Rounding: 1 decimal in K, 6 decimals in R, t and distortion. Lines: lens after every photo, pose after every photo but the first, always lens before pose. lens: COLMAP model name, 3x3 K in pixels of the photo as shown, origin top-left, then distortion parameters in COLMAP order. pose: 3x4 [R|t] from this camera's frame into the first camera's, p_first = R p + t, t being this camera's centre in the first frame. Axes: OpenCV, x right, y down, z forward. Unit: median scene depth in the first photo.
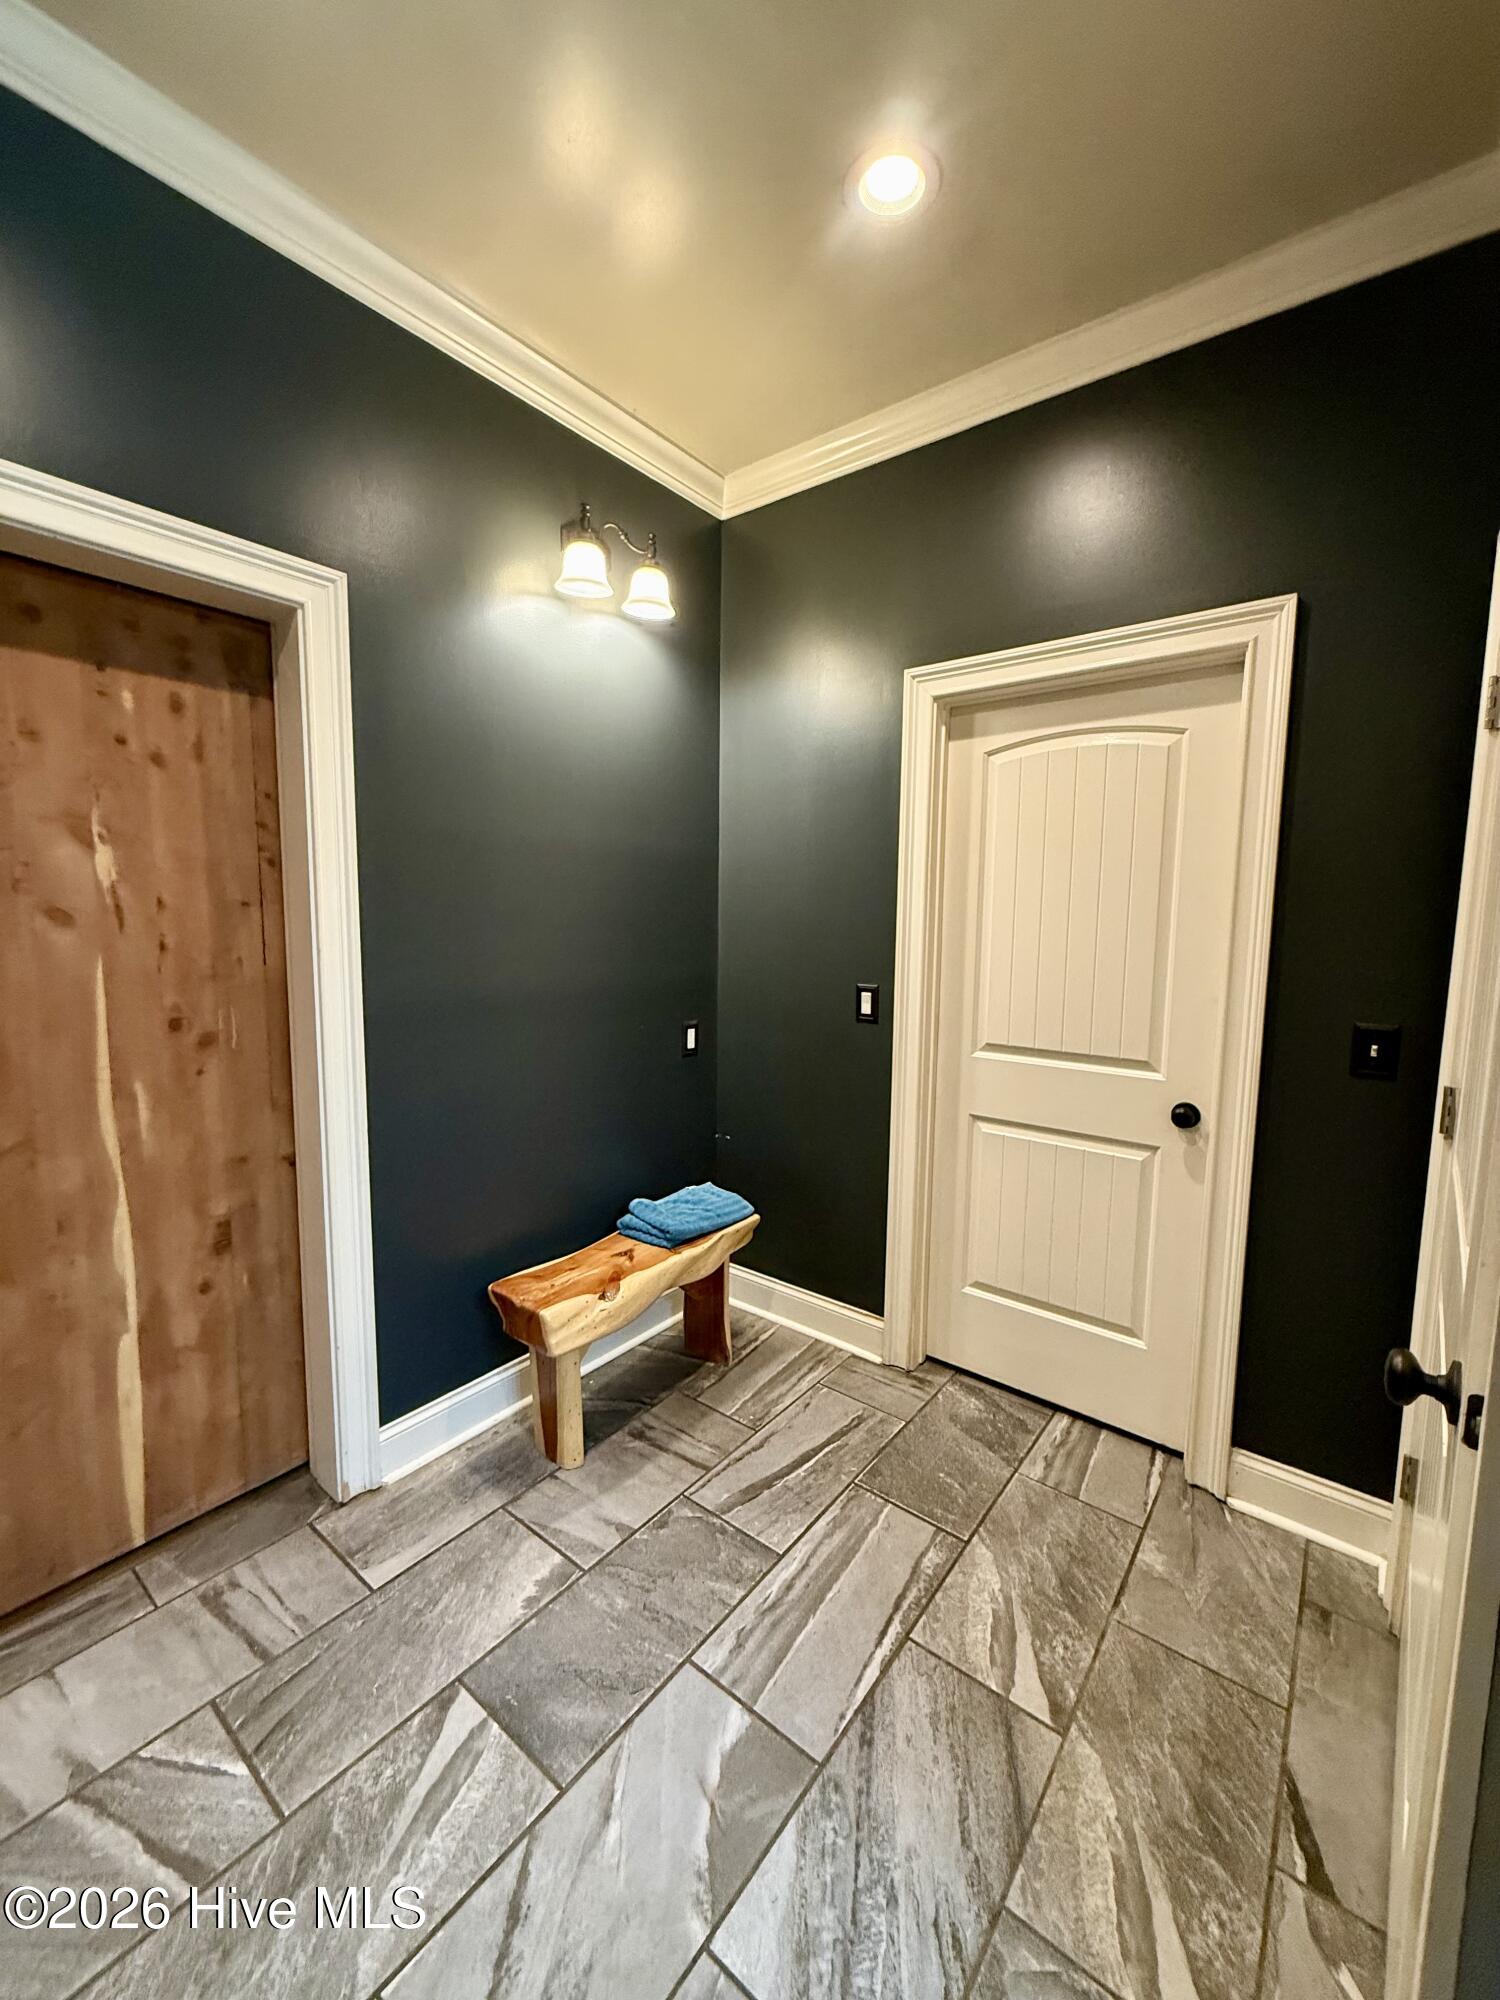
lens RADIAL K [[798.4, 0, 749.8], [0, 798.4, 995.6], [0, 0, 1]] dist [0.000199, 0.000065]
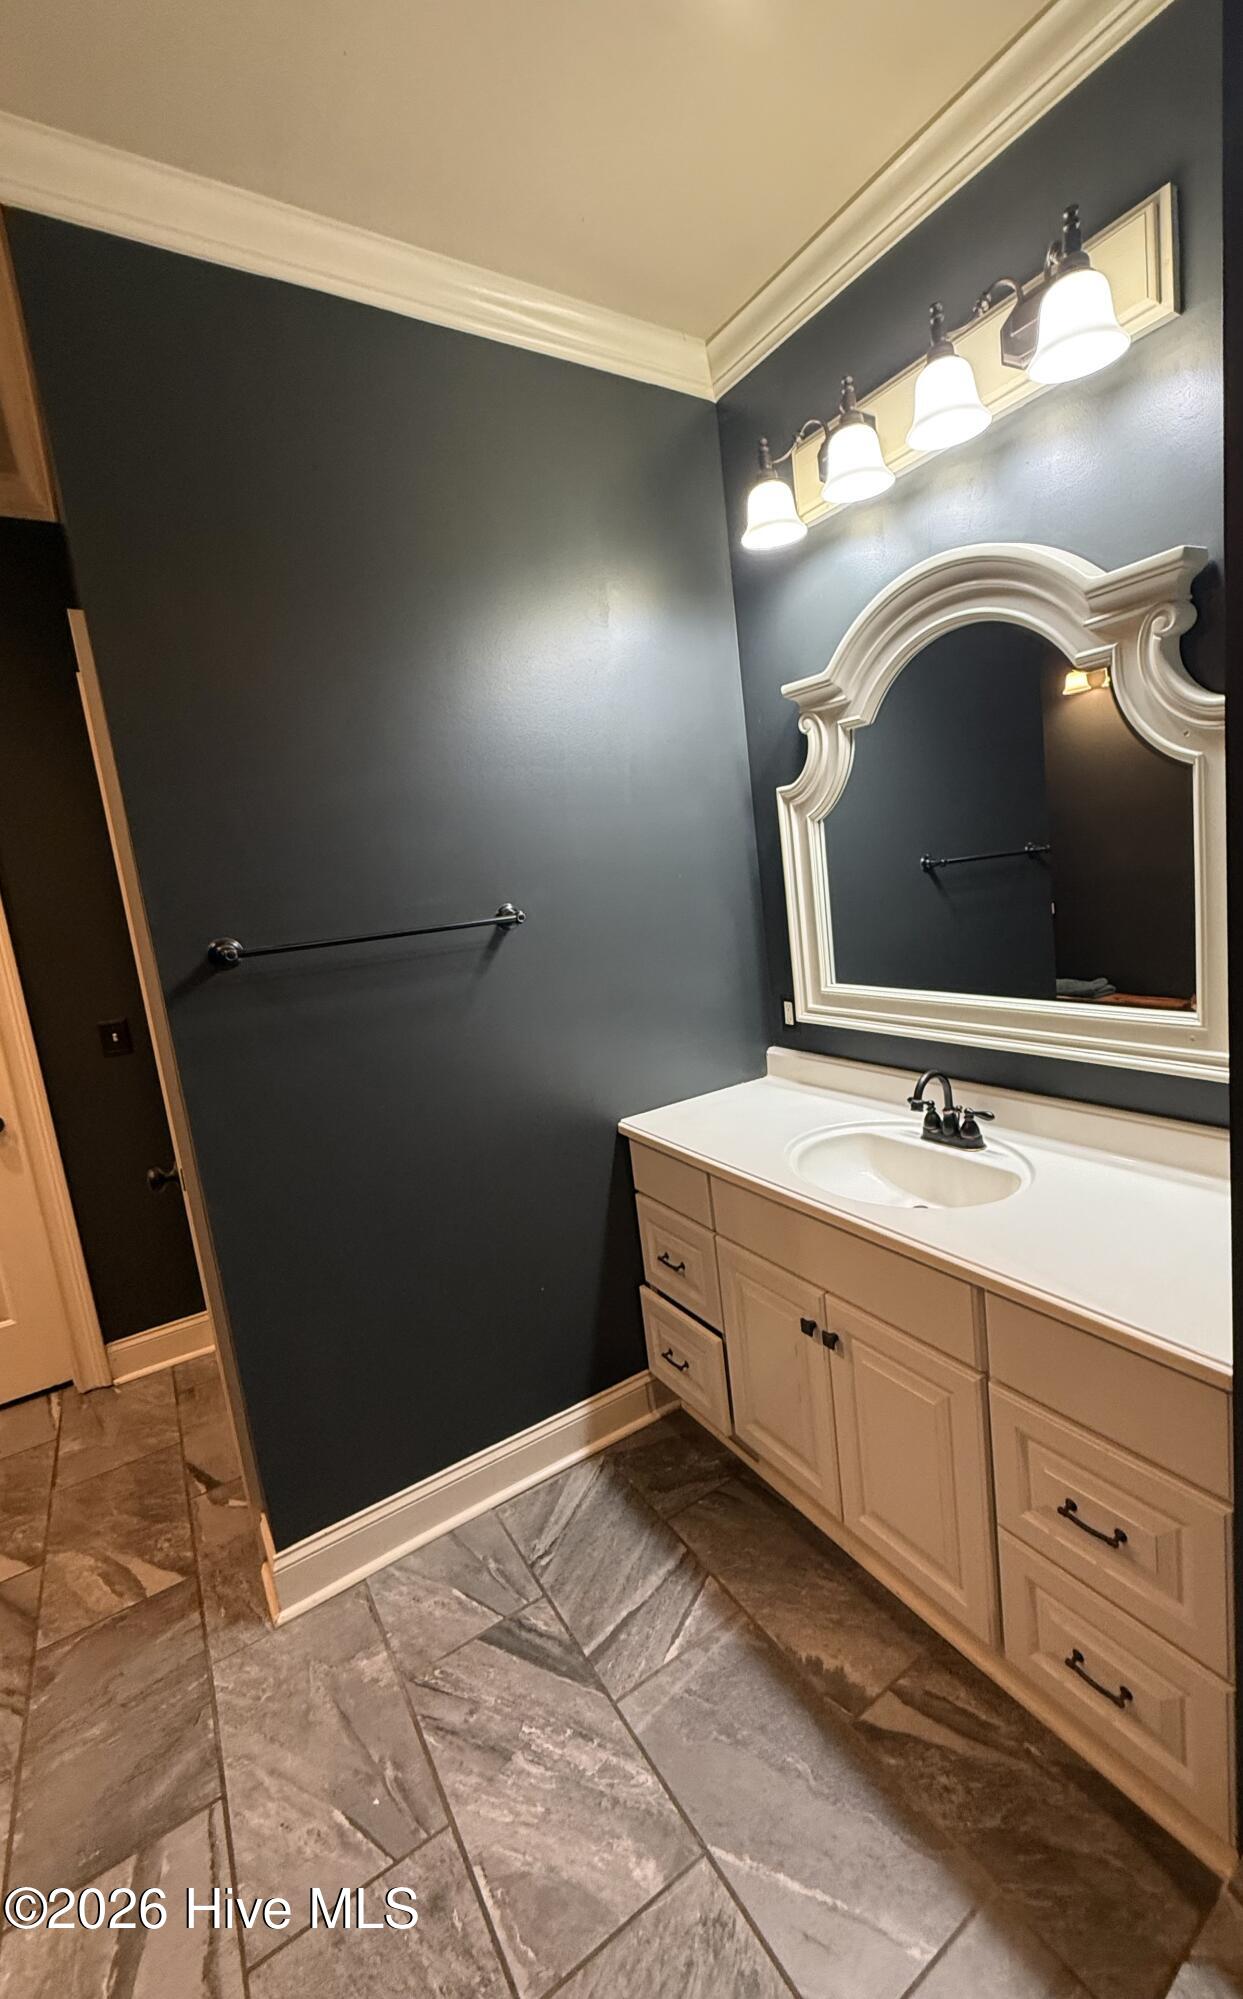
lens RADIAL K [[842.7, 0, 713.2], [0, 842.7, 980.9], [0, 0, 1]] dist [-0.002642, -0.000137]
pose [[0.284042, -0.184300, 0.940932, -0.399037], [0.202616, 0.970728, 0.128972, -0.010821], [-0.937159, 0.154015, 0.313070, -0.609497]]
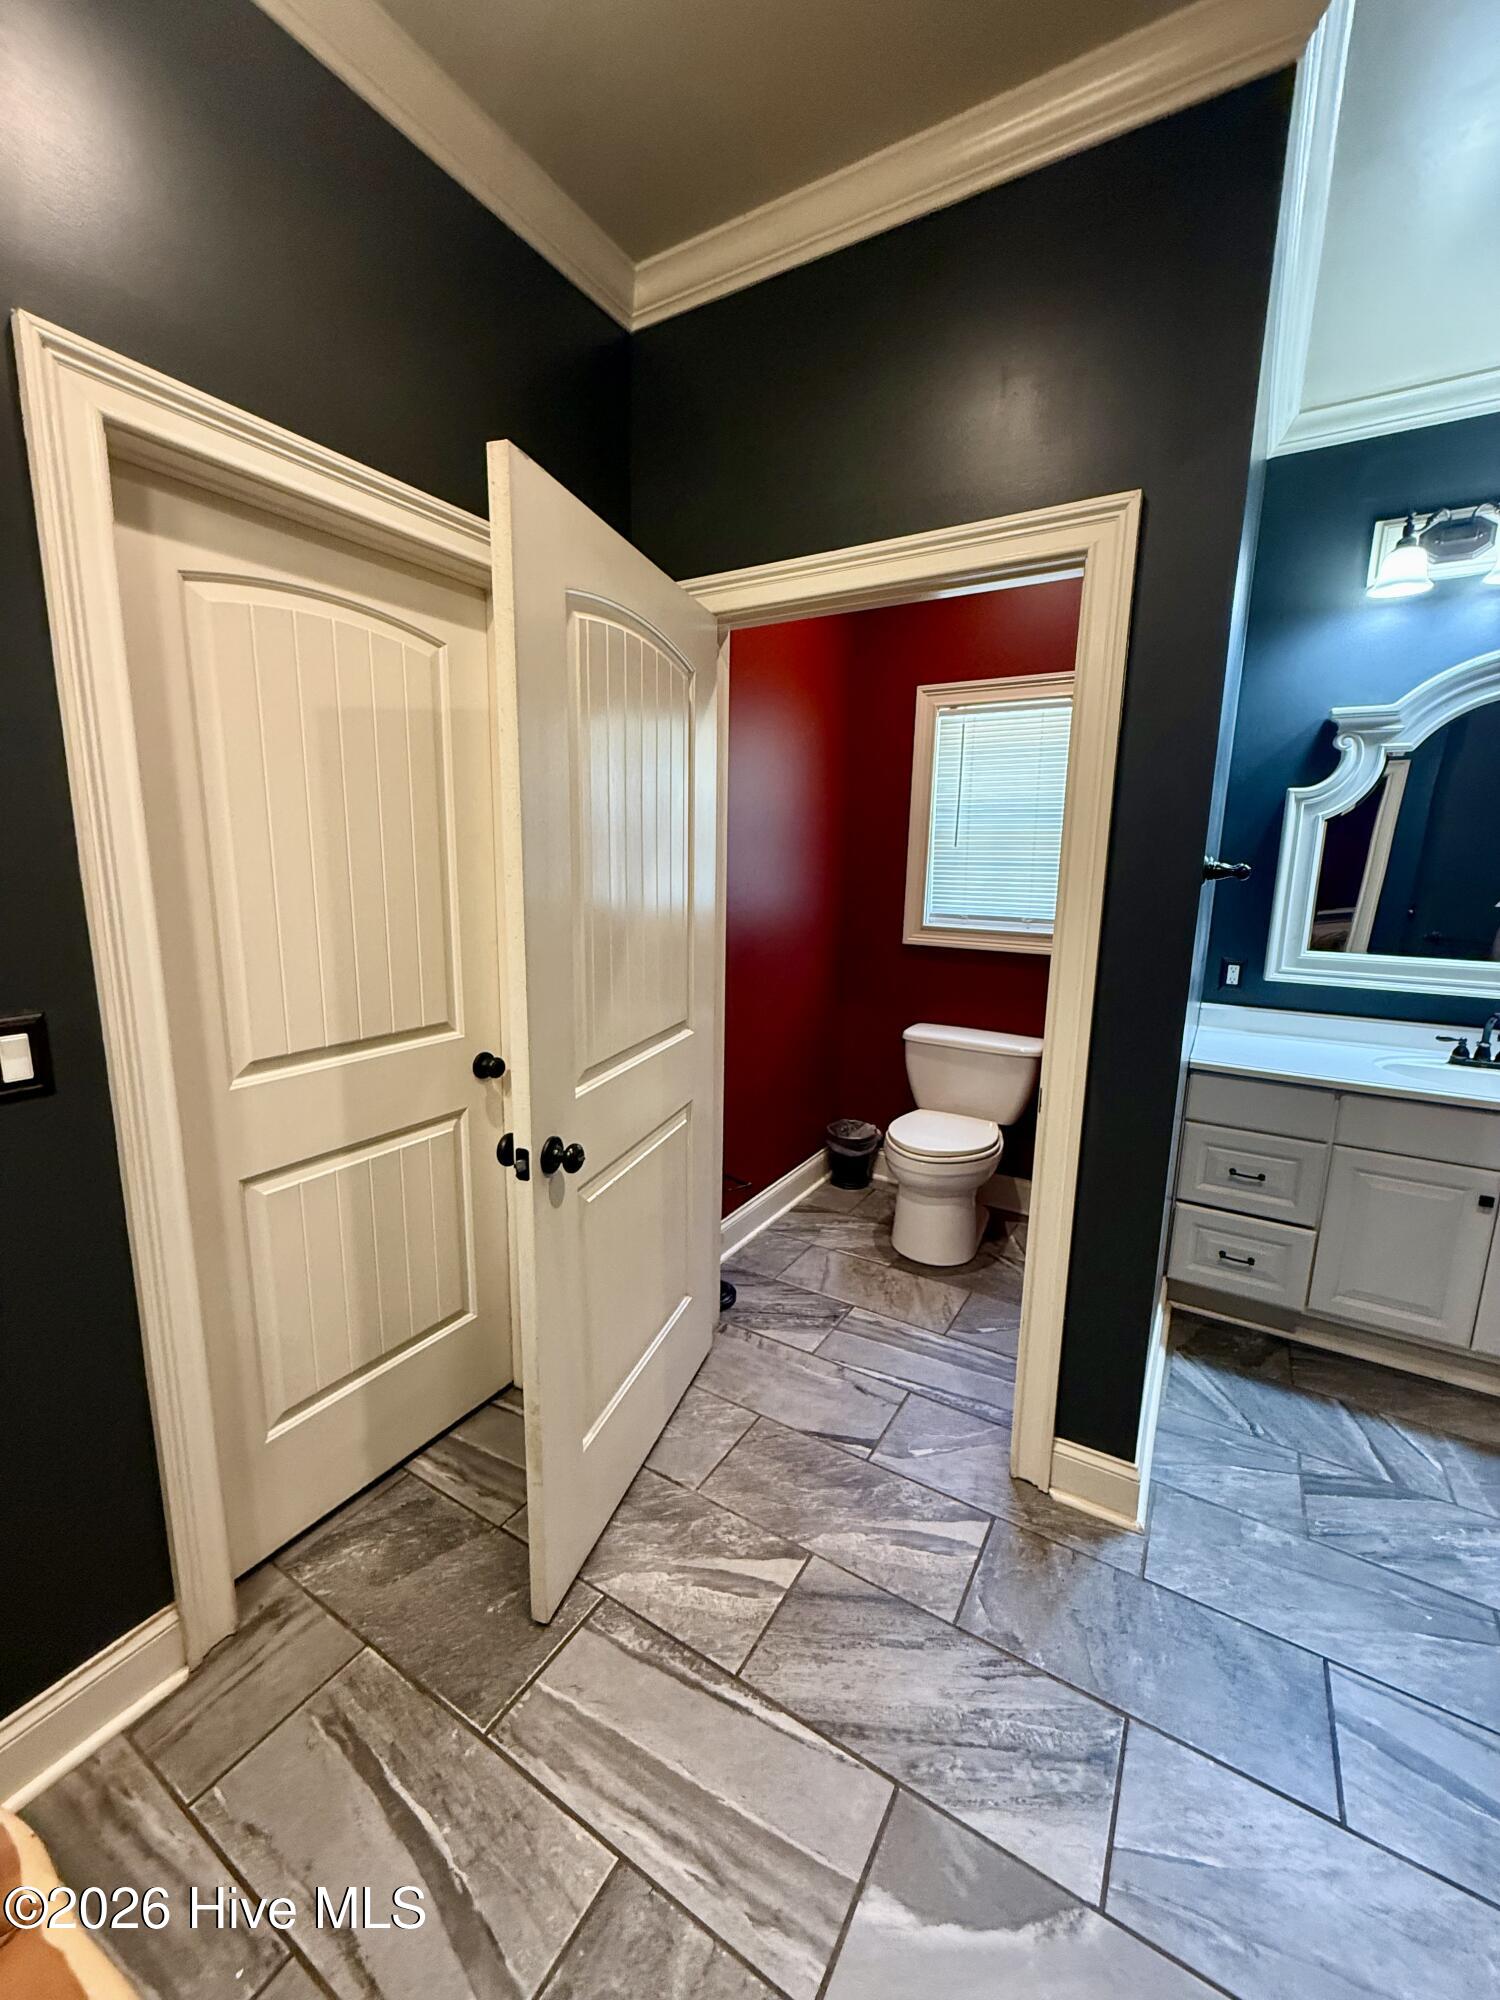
lens RADIAL K [[798.4, 0, 746.2], [0, 798.4, 996.8], [0, 0, 1]] dist [0.000199, 0.000065]
pose [[-0.123854, -0.192456, 0.973458, -0.520964], [0.081888, 0.975683, 0.203315, -0.127068], [-0.988916, 0.104896, -0.105083, 0.974737]]
